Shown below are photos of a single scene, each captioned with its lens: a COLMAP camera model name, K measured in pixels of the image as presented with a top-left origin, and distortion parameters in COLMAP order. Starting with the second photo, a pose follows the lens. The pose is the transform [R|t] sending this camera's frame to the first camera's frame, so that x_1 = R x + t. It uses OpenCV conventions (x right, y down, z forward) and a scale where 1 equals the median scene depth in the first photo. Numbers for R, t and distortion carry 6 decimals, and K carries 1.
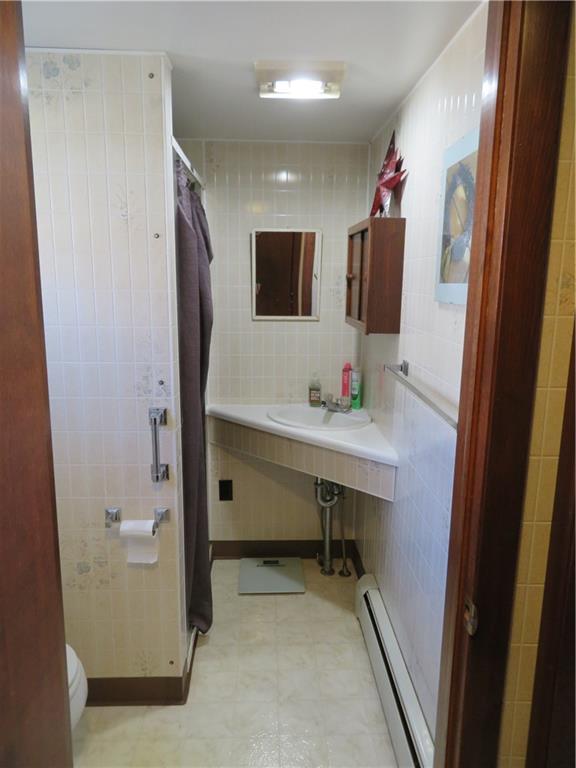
lens RADIAL K [[553.4, 0, 288.0], [0, 553.4, 384.0], [0, 0, 1]] dist [-0.002066, 0.008395]
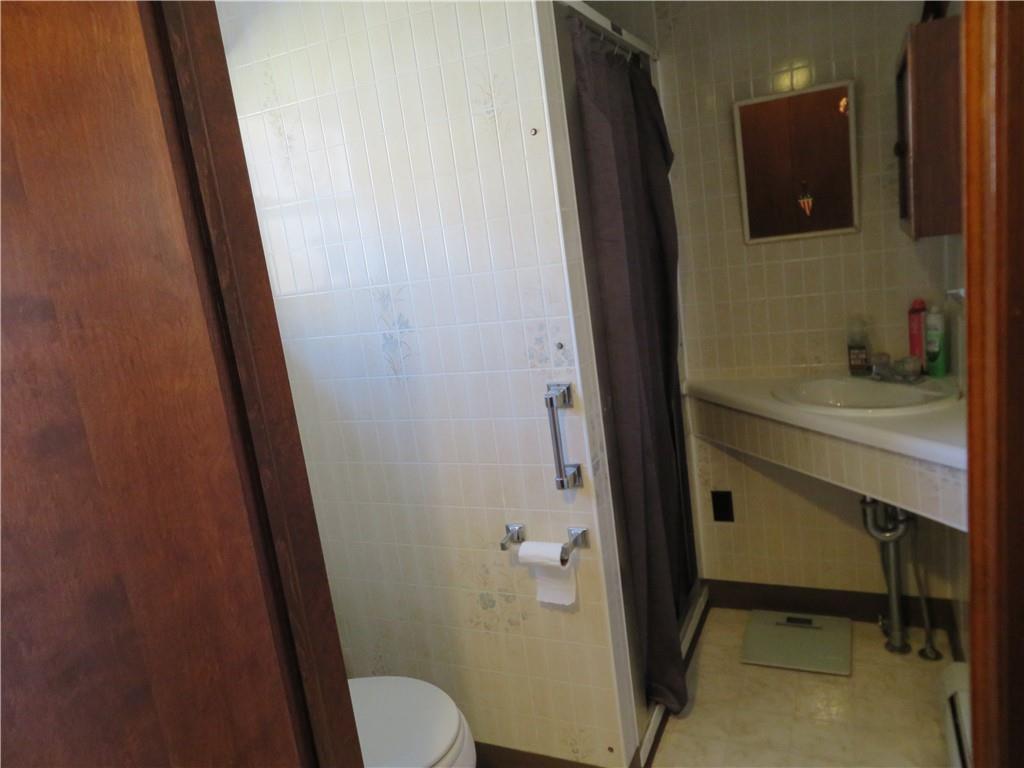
lens RADIAL K [[737.8, 0, 512.0], [0, 737.8, 384.0], [0, 0, 1]] dist [-0.002066, 0.008395]
pose [[0.878931, -0.037206, -0.475496, 0.115123], [0.051395, 0.998536, 0.016868, 0.019444], [0.474173, -0.039264, 0.879556, 0.120763]]
